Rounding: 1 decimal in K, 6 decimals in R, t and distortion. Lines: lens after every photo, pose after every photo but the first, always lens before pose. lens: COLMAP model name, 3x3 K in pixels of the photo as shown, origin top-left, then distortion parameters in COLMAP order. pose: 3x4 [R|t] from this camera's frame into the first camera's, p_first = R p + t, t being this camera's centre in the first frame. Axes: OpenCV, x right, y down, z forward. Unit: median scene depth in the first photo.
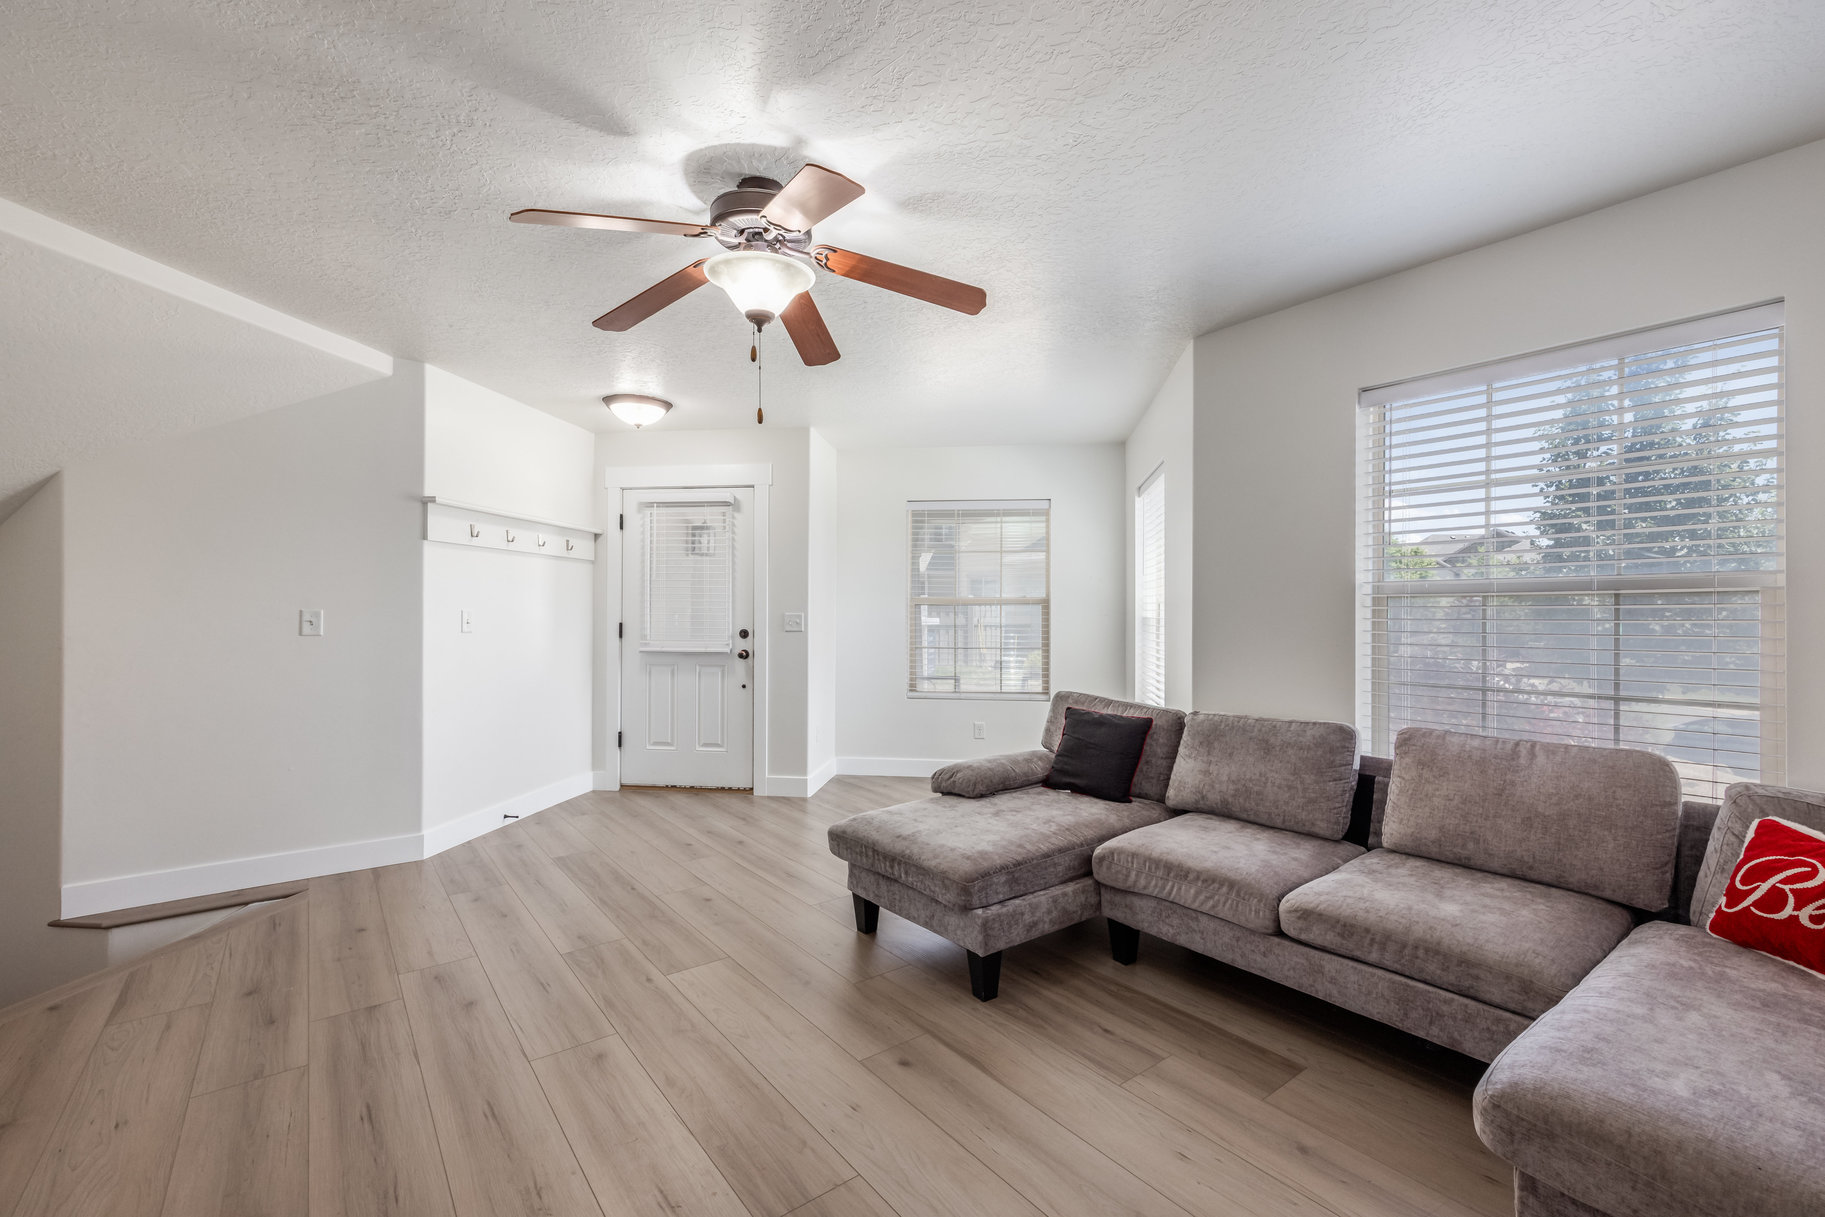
lens RADIAL K [[770.6, 0, 912.5], [0, 770.6, 608.5], [0, 0, 1]] dist [-0.000465, -0.000082]
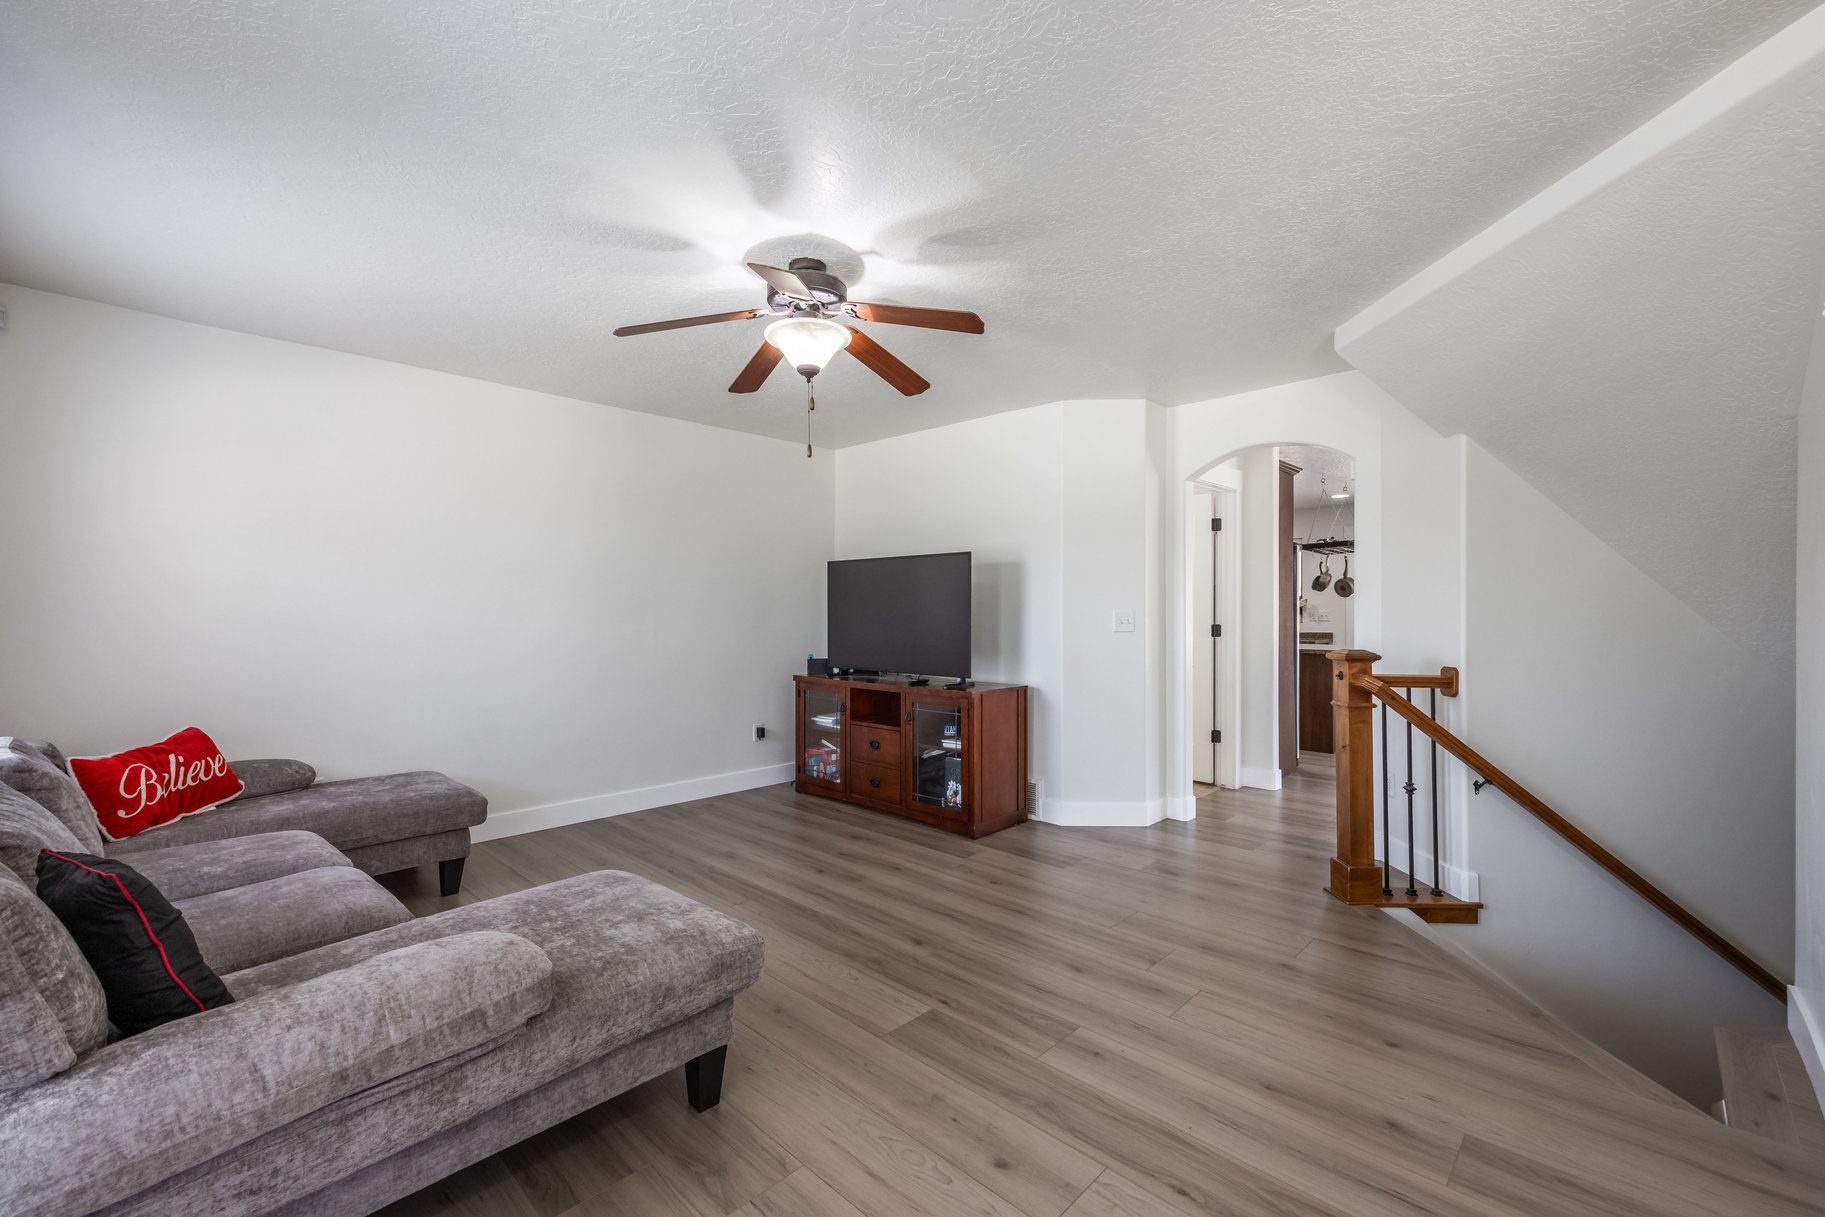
lens RADIAL K [[770.6, 0, 912.5], [0, 770.6, 608.5], [0, 0, 1]] dist [-0.000465, -0.000082]
pose [[-0.989143, -0.003449, -0.146913, -0.157940], [-0.003651, 0.999993, 0.001106, -0.010440], [0.146909, 0.001630, -0.989149, 1.924598]]
